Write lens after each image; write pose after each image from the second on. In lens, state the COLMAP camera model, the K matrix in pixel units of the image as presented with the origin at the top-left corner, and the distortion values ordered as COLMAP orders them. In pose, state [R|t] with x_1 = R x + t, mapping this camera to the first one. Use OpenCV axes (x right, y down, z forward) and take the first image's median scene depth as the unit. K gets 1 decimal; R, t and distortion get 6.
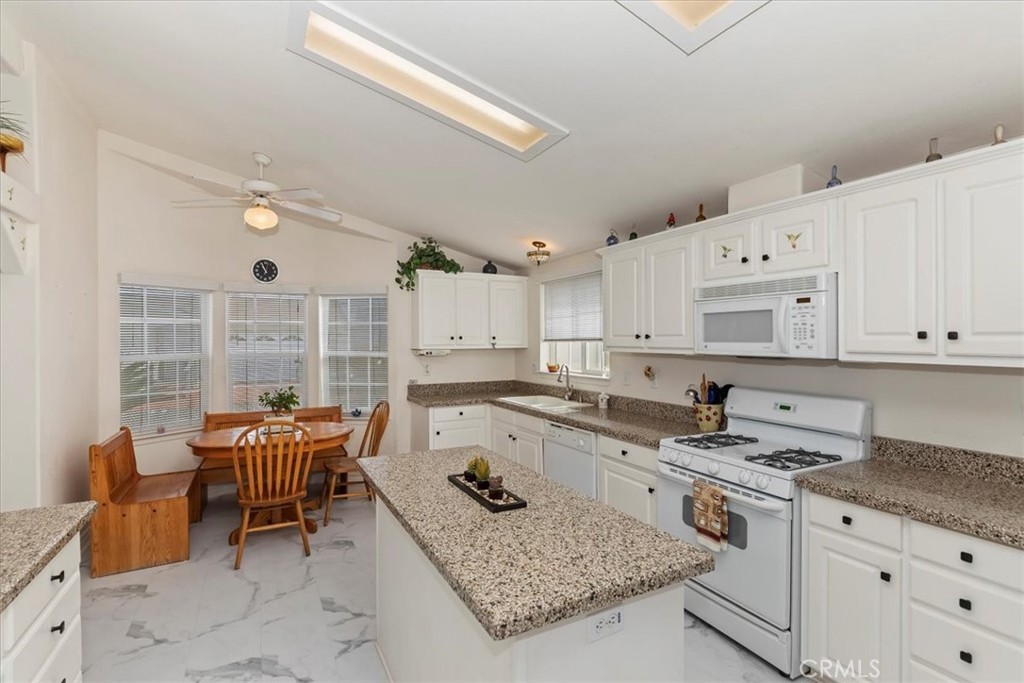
lens RADIAL K [[484.4, 0, 512.0], [0, 484.4, 341.5], [0, 0, 1]] dist [-0.005562, -0.000174]
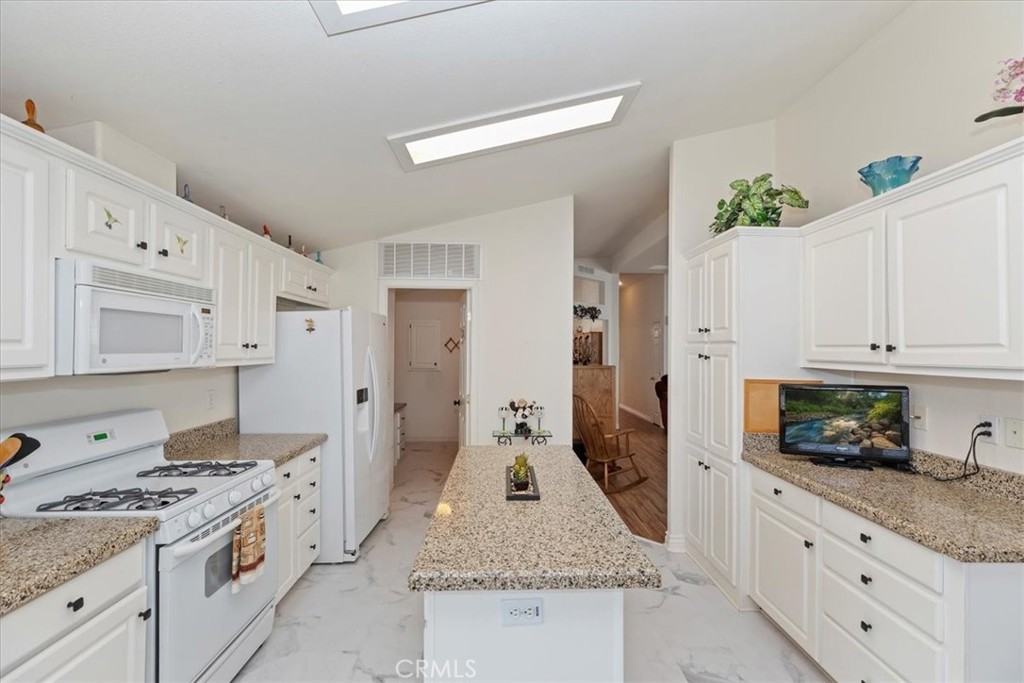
lens RADIAL K [[457.6, 0, 512.7], [0, 457.6, 344.9], [0, 0, 1]] dist [0.002581, 0.000335]
pose [[-0.896309, 0.003616, 0.443415, -0.213792], [0.002985, 0.999993, -0.002121, -0.004609], [-0.443420, -0.000578, -0.896314, 0.813594]]
